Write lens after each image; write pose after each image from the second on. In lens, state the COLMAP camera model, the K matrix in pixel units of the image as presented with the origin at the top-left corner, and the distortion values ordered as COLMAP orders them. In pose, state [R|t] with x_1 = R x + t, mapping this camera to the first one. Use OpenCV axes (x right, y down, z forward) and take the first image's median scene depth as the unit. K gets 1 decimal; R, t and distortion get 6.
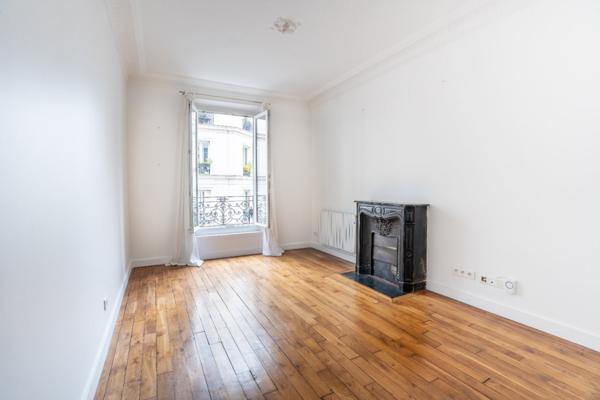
lens RADIAL K [[273.0, 0, 298.7], [0, 273.0, 196.0], [0, 0, 1]] dist [-0.004338, 0.000051]
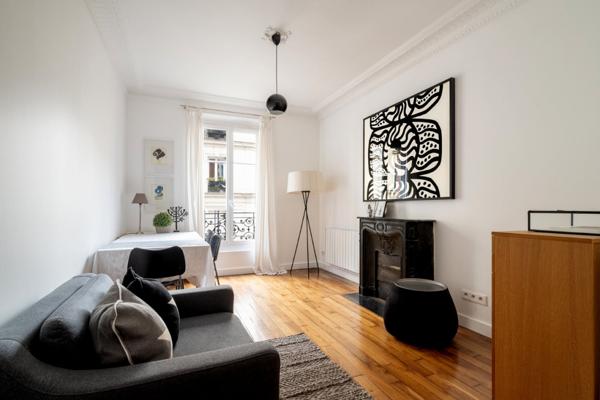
lens RADIAL K [[290.1, 0, 298.8], [0, 290.1, 205.6], [0, 0, 1]] dist [0.068199, 0.000190]
pose [[0.996251, 0.002613, -0.086465, 0.098169], [-0.005878, 0.999278, -0.037535, 0.019768], [0.086304, 0.037903, 0.995548, -0.022753]]
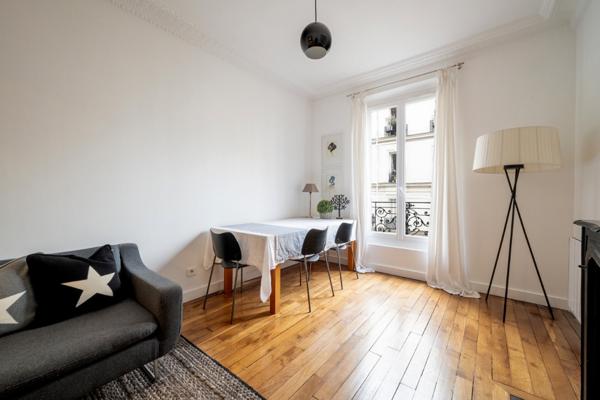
lens RADIAL K [[238.3, 0, 306.3], [0, 238.3, 197.4], [0, 0, 1]] dist [-0.000172, 0.000217]
pose [[0.410437, 0.011234, -0.911820, 0.377301], [-0.030948, 0.999520, -0.001616, -0.002039], [0.911364, 0.028882, 0.410588, 0.611287]]
